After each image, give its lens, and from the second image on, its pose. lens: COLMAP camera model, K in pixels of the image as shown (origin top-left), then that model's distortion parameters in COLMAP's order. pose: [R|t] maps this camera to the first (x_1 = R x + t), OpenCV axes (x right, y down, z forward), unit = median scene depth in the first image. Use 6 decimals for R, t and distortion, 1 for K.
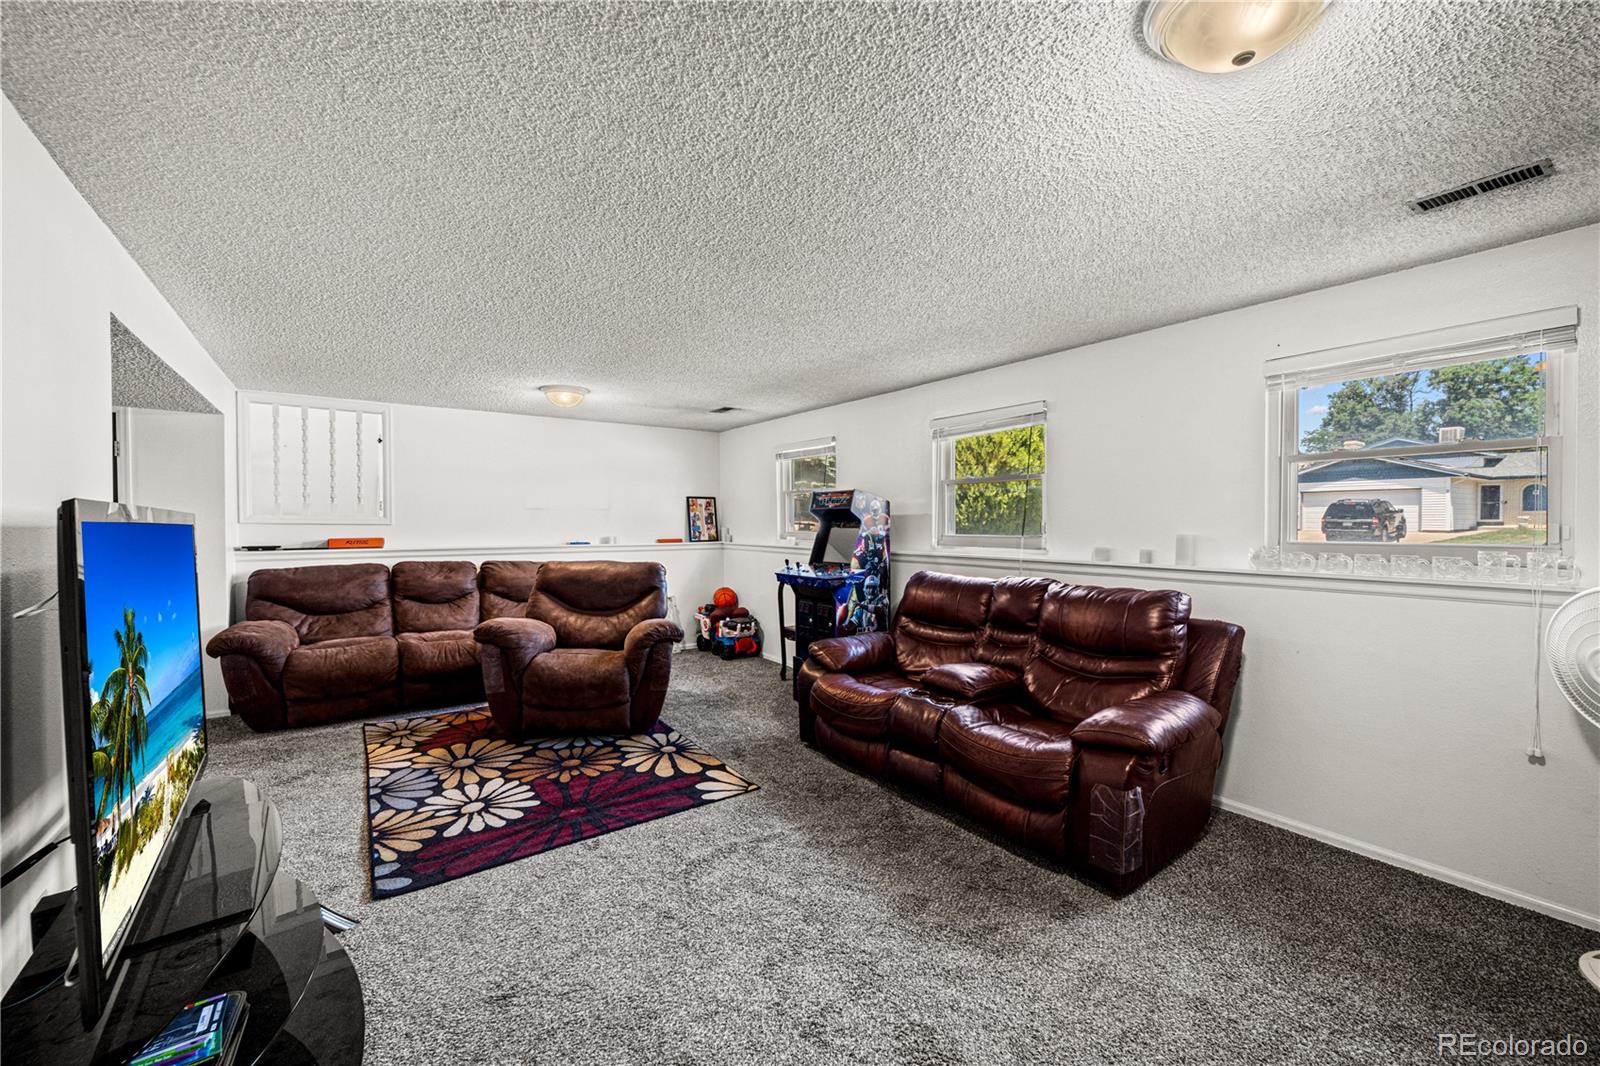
lens RADIAL K [[643.6, 0, 799.1], [0, 643.6, 521.0], [0, 0, 1]] dist [0.003182, -0.002495]
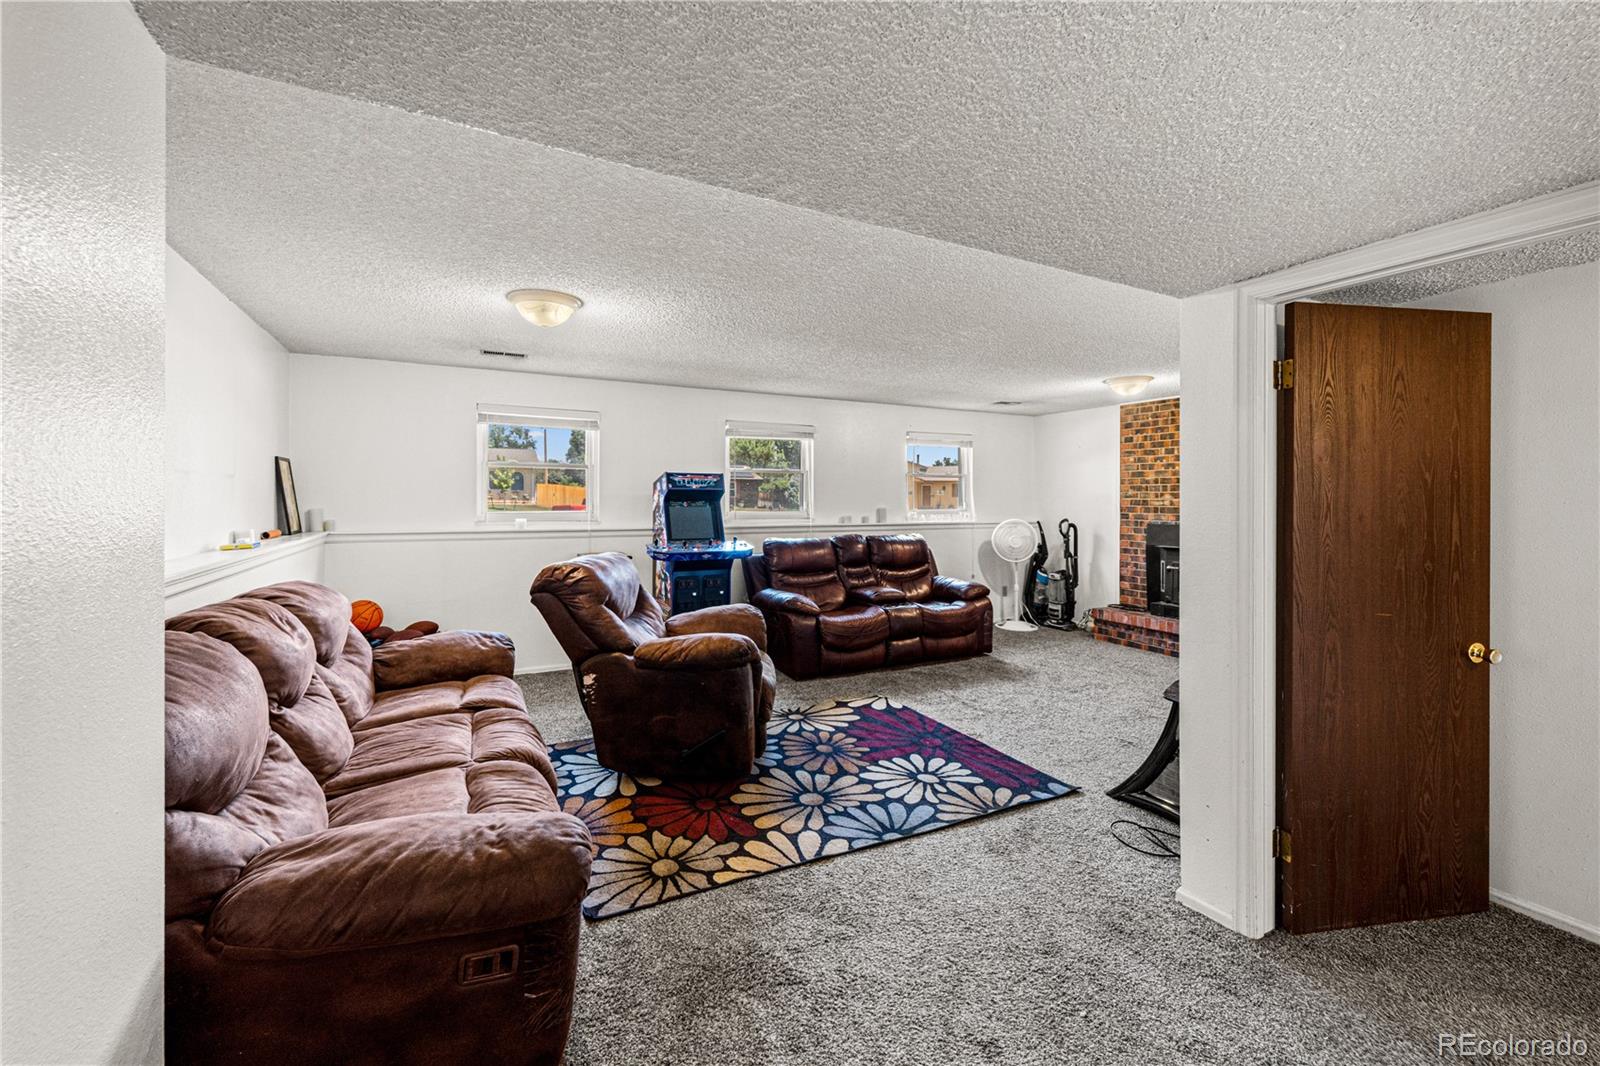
lens RADIAL K [[643.6, 0, 792.4], [0, 643.6, 484.3], [0, 0, 1]] dist [0.003182, -0.002495]
pose [[0.143816, 0.022336, 0.989352, -1.357313], [-0.004236, 0.999750, -0.021955, -0.006544], [-0.989595, -0.001033, 0.143874, 0.916693]]
